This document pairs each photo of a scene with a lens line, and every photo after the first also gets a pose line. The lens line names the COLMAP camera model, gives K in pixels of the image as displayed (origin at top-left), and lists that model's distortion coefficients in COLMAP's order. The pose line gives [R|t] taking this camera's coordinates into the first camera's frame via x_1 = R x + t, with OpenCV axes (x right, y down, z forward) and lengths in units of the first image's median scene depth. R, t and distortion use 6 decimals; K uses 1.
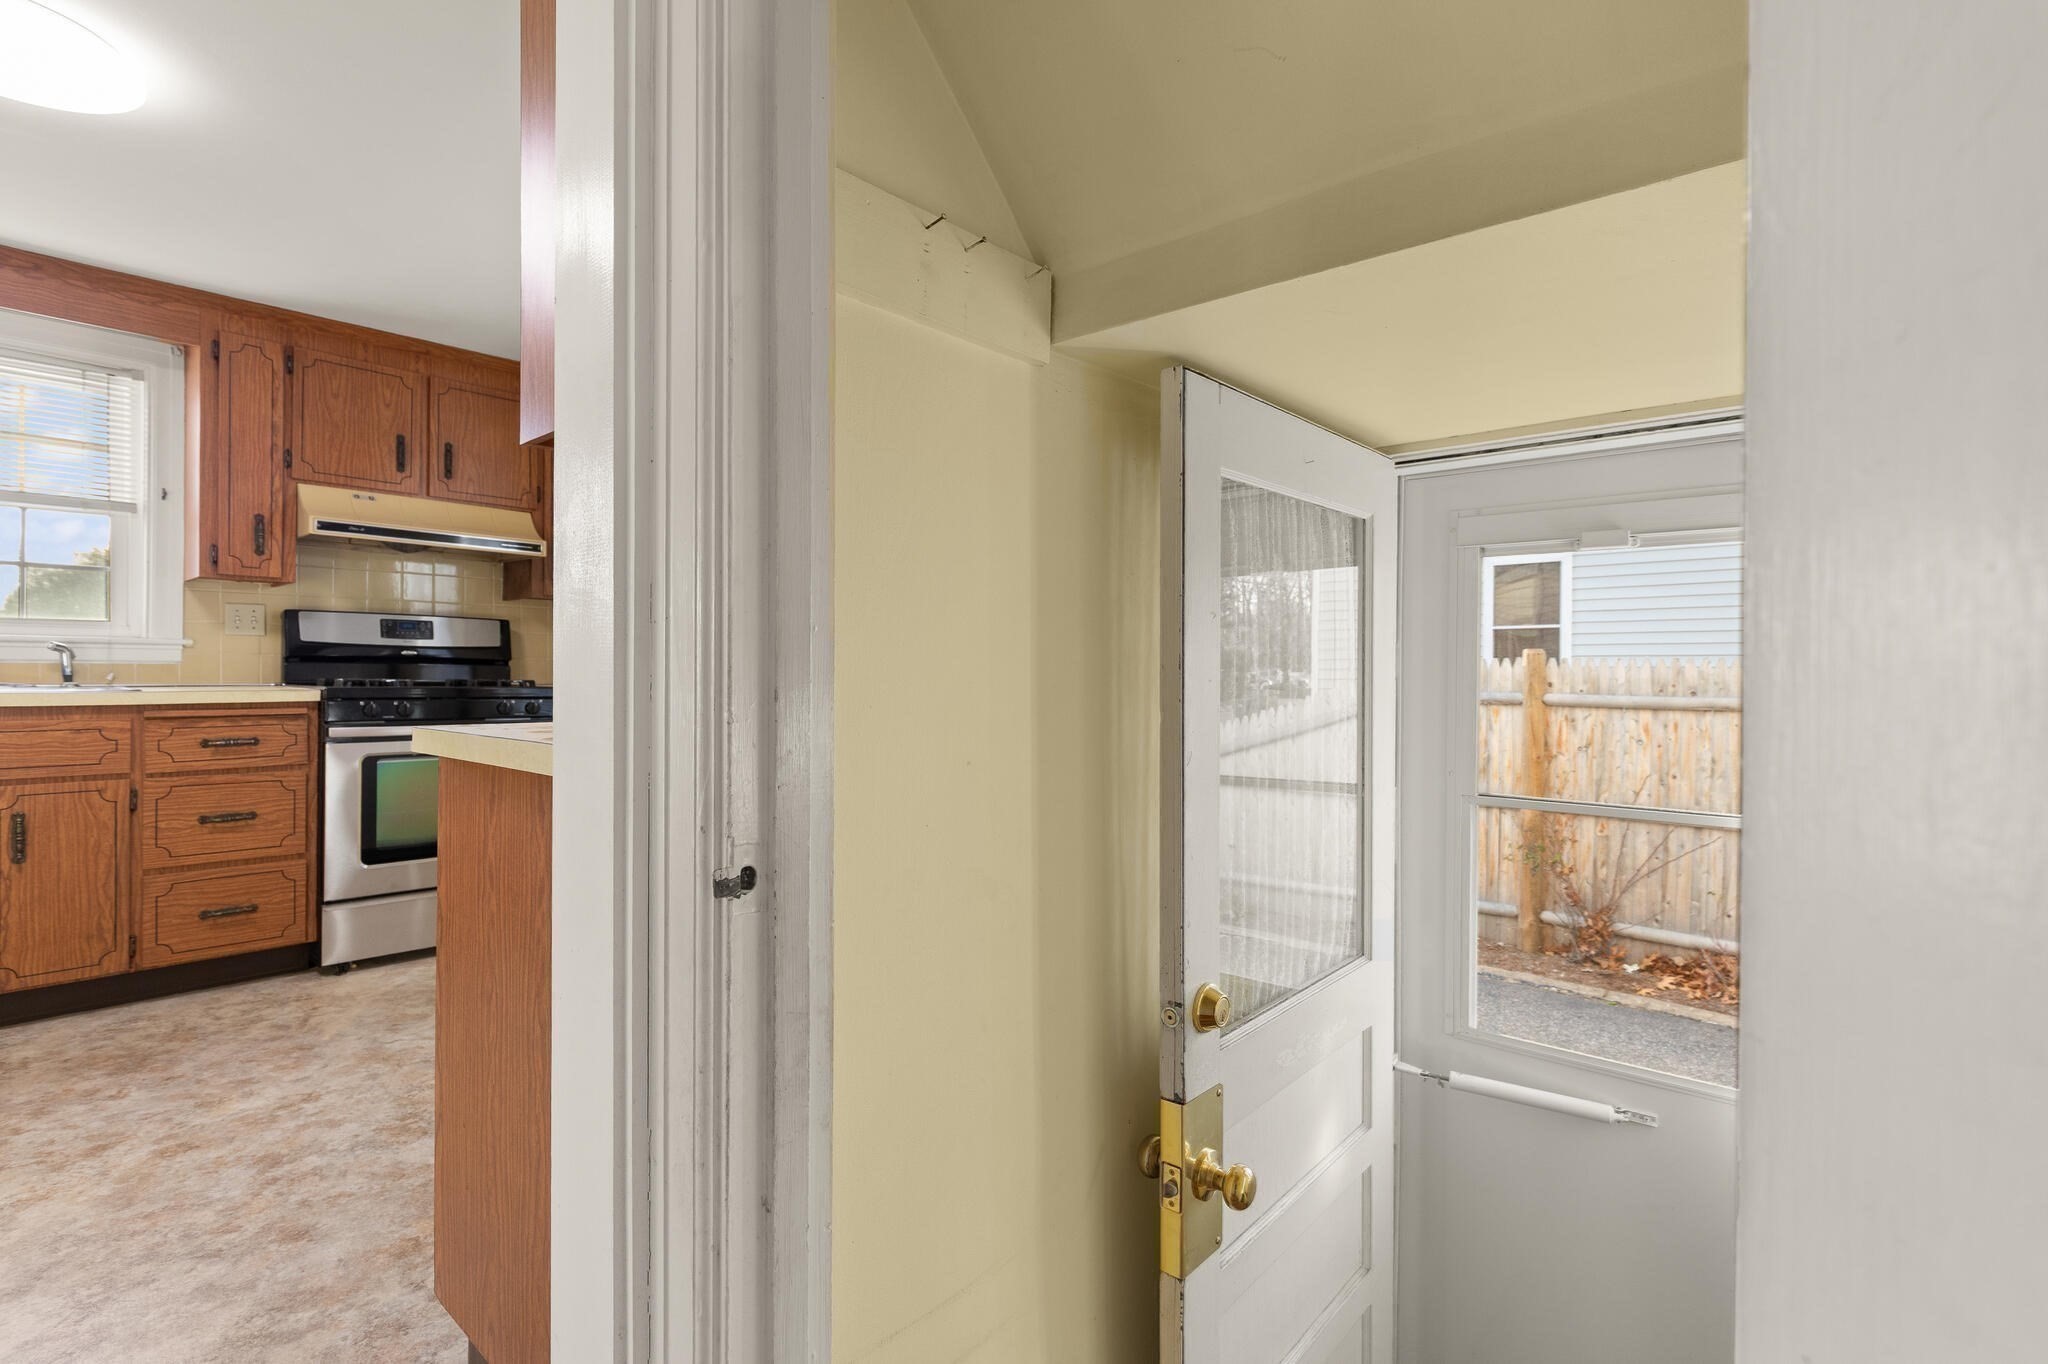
lens RADIAL K [[972.7, 0, 1027.3], [0, 972.7, 677.9], [0, 0, 1]] dist [0.004135, 0.001114]
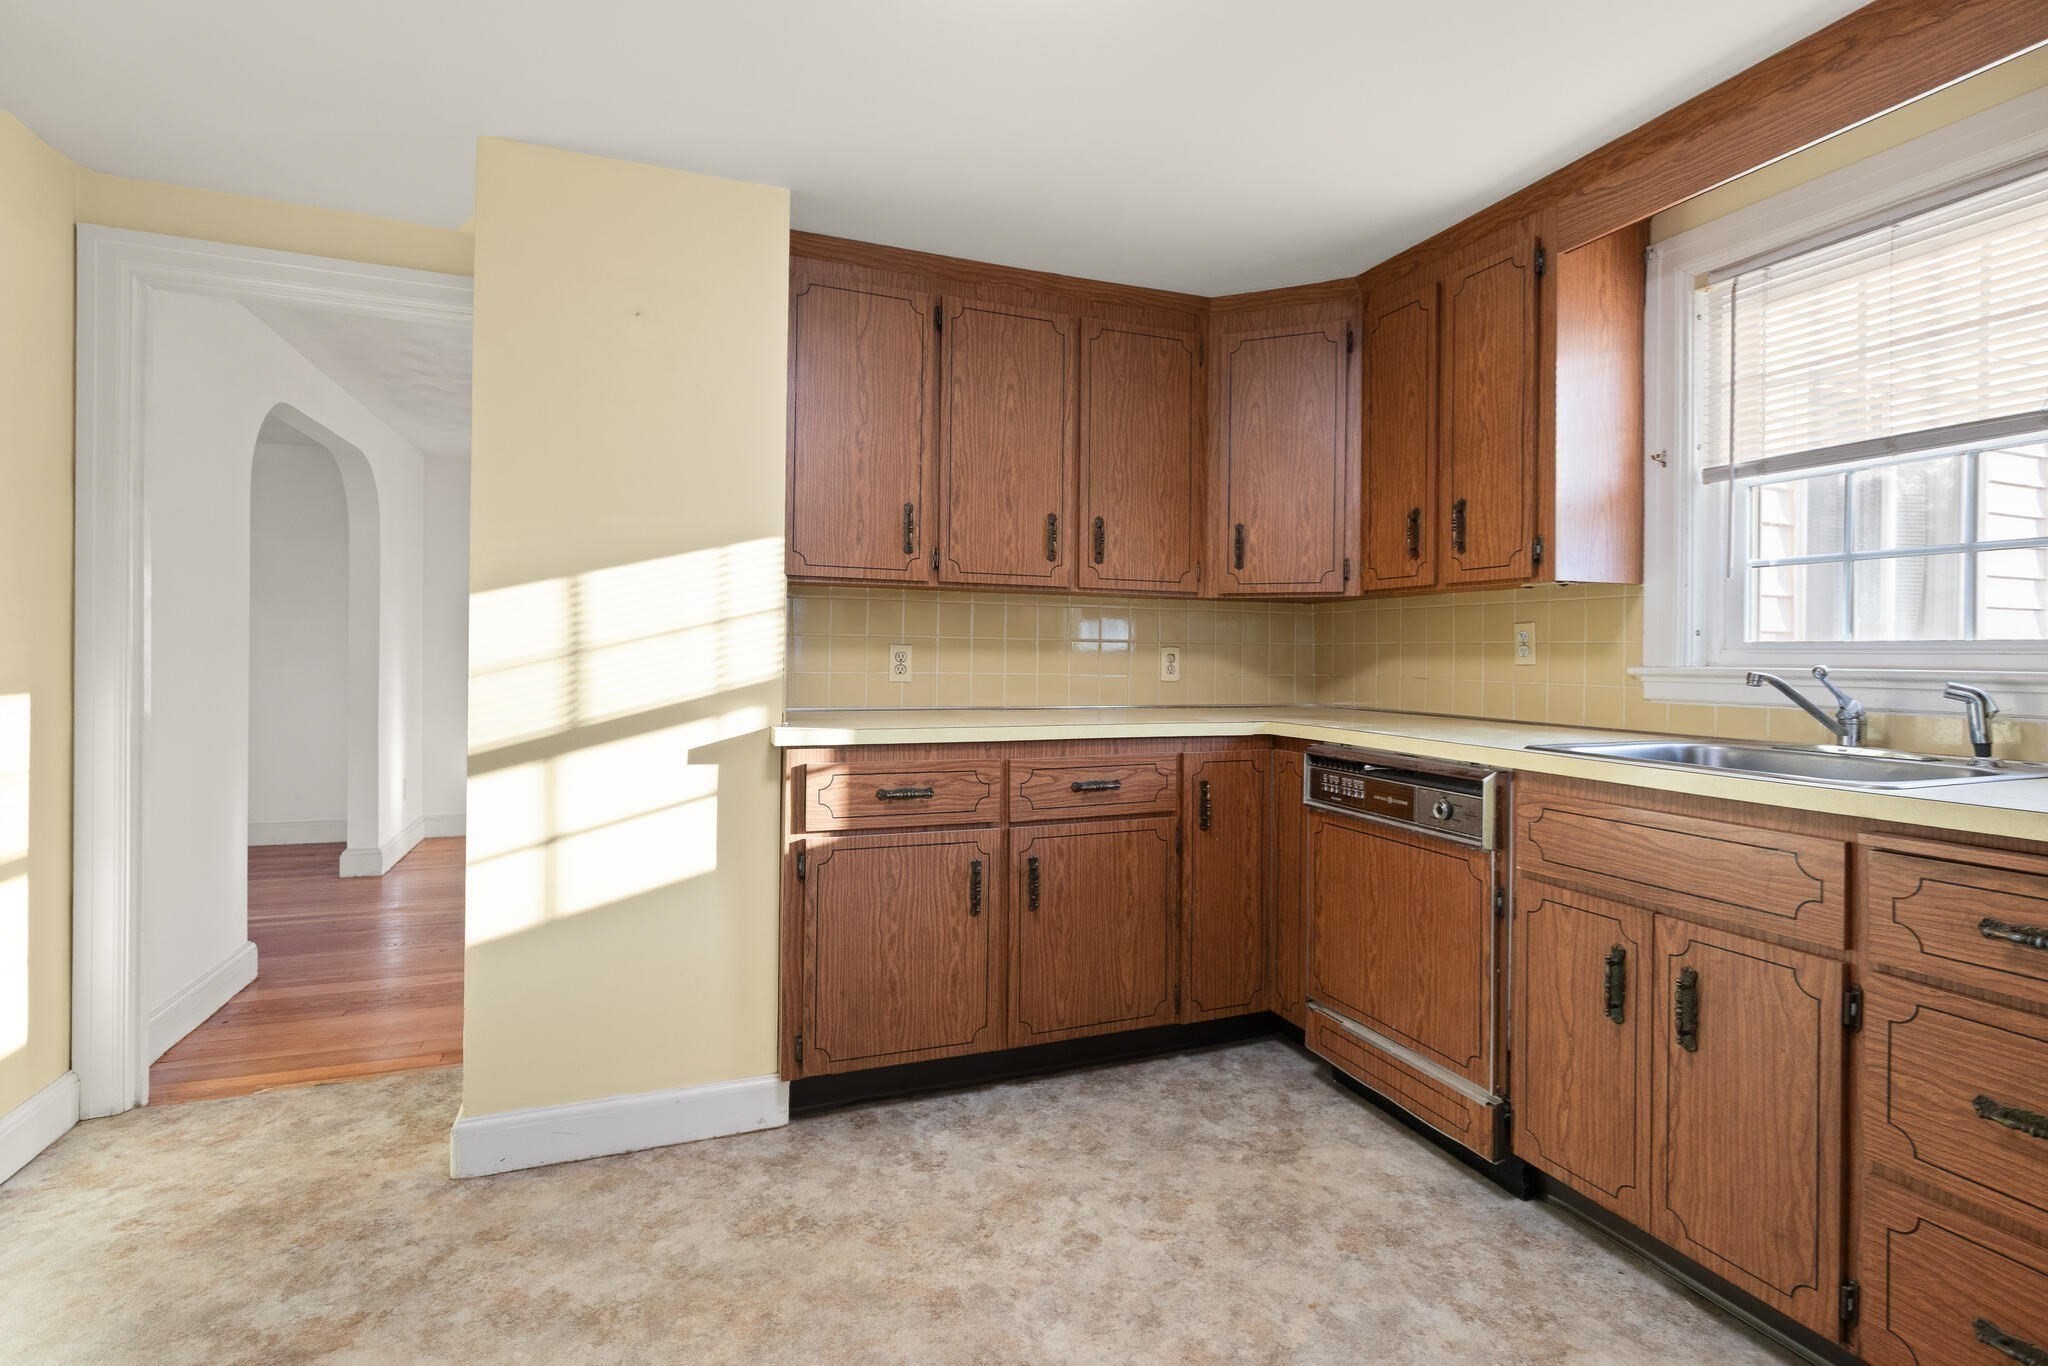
lens RADIAL K [[966.1, 0, 1034.1], [0, 966.1, 655.5], [0, 0, 1]] dist [-0.003747, -0.000780]
pose [[-0.454682, -0.011365, -0.890581, -0.275549], [-0.019187, 0.999812, -0.002963, -0.042134], [0.890447, 0.015740, -0.454814, 0.809511]]
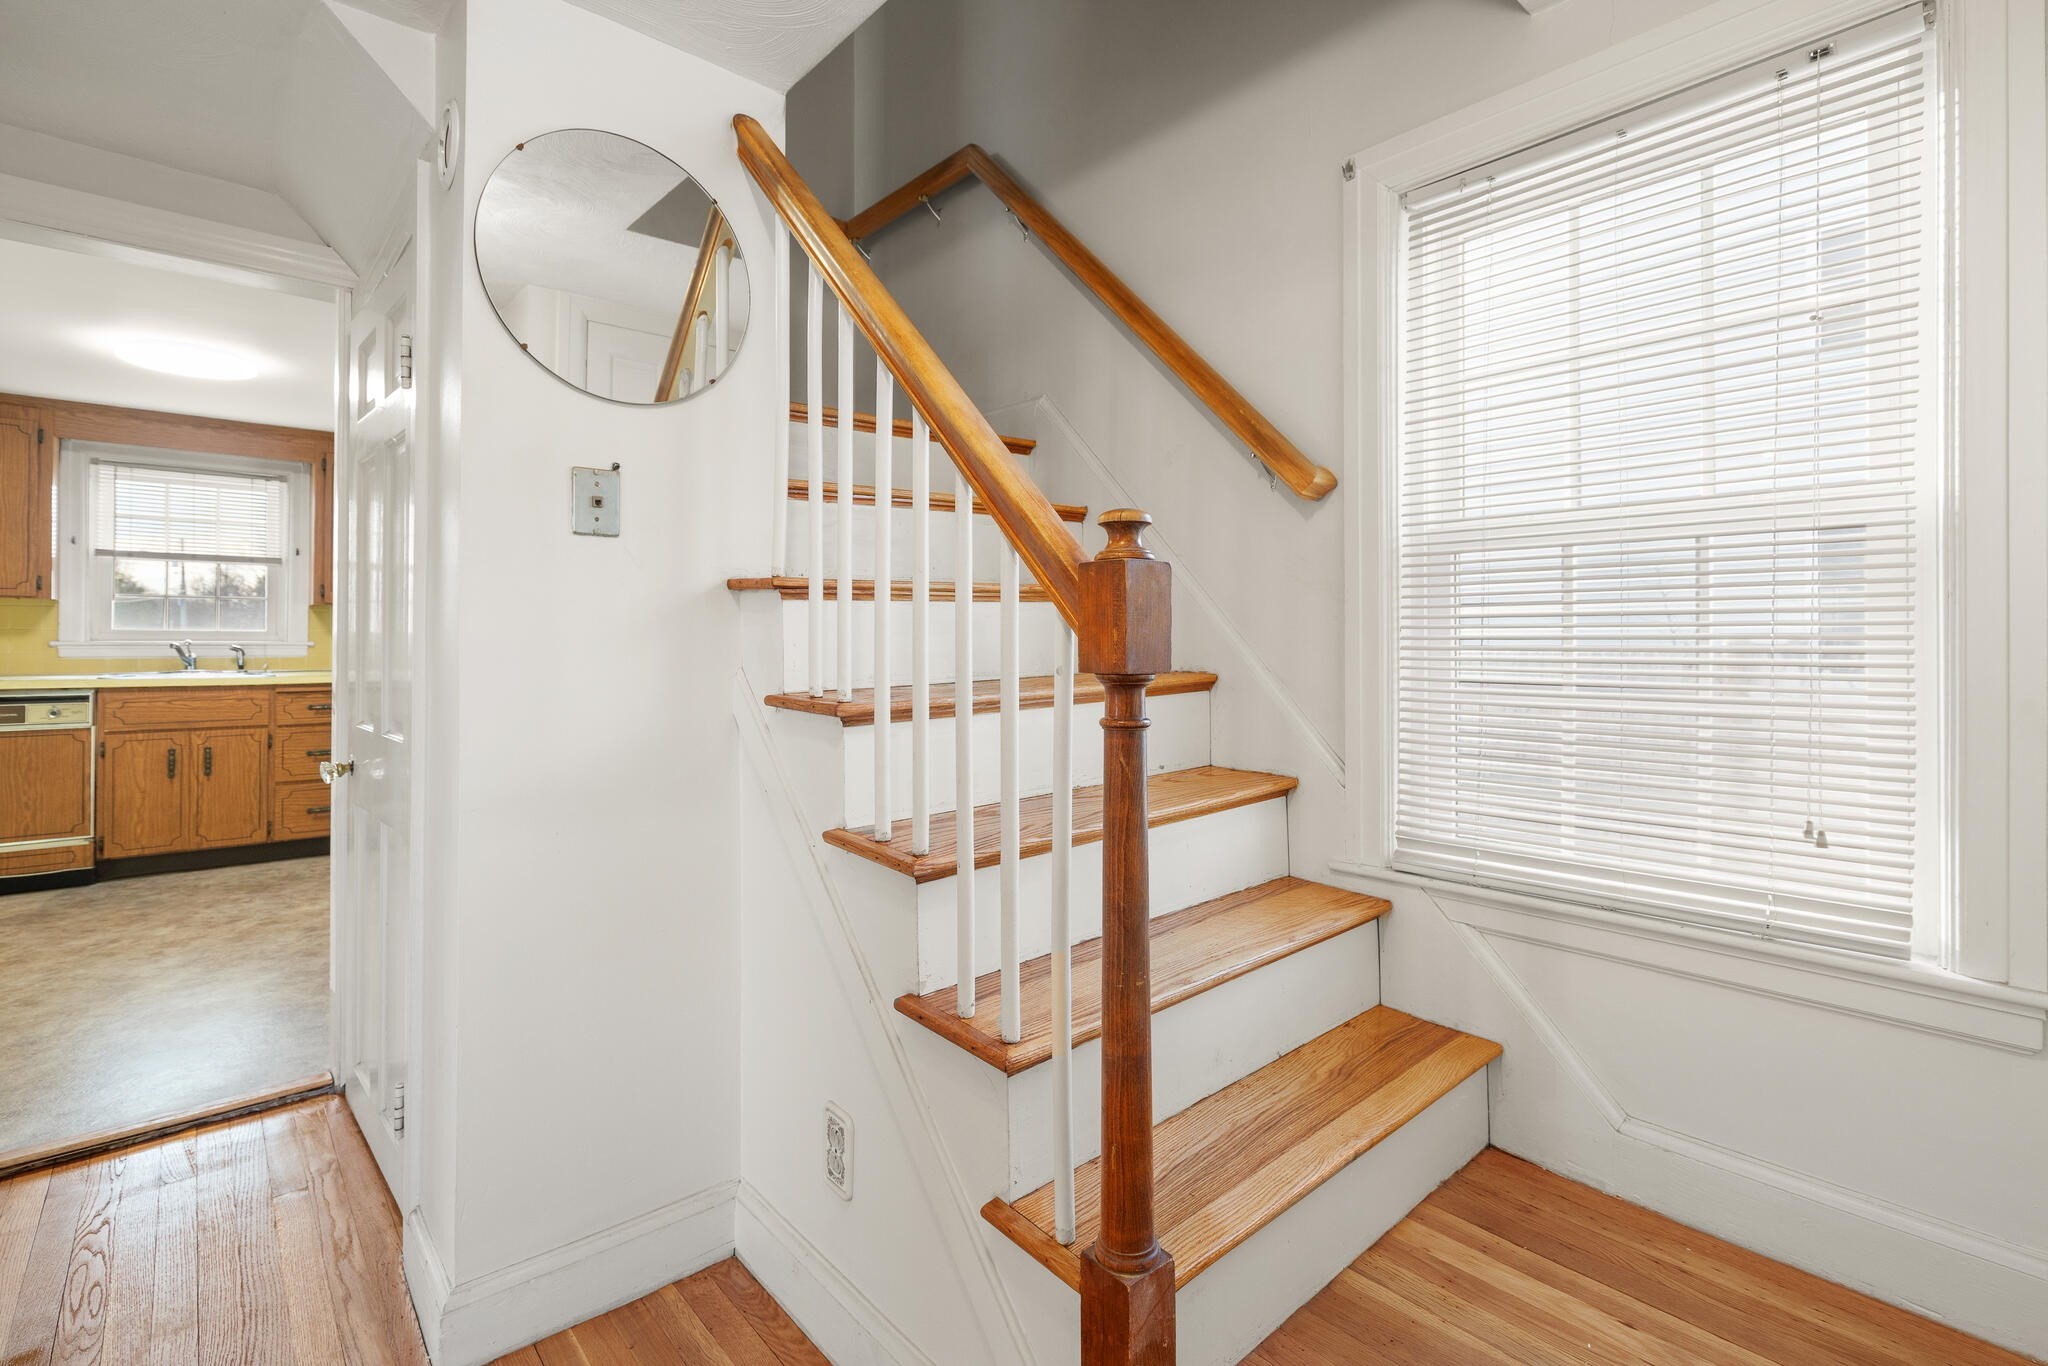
lens RADIAL K [[933.3, 0, 1019.9], [0, 933.3, 638.9], [0, 0, 1]] dist [0.000782, 0.000405]
pose [[0.992254, -0.003993, -0.124164, 0.545672], [0.002675, 0.999938, -0.010777, -0.028770], [0.124199, 0.010361, 0.992203, -0.422101]]
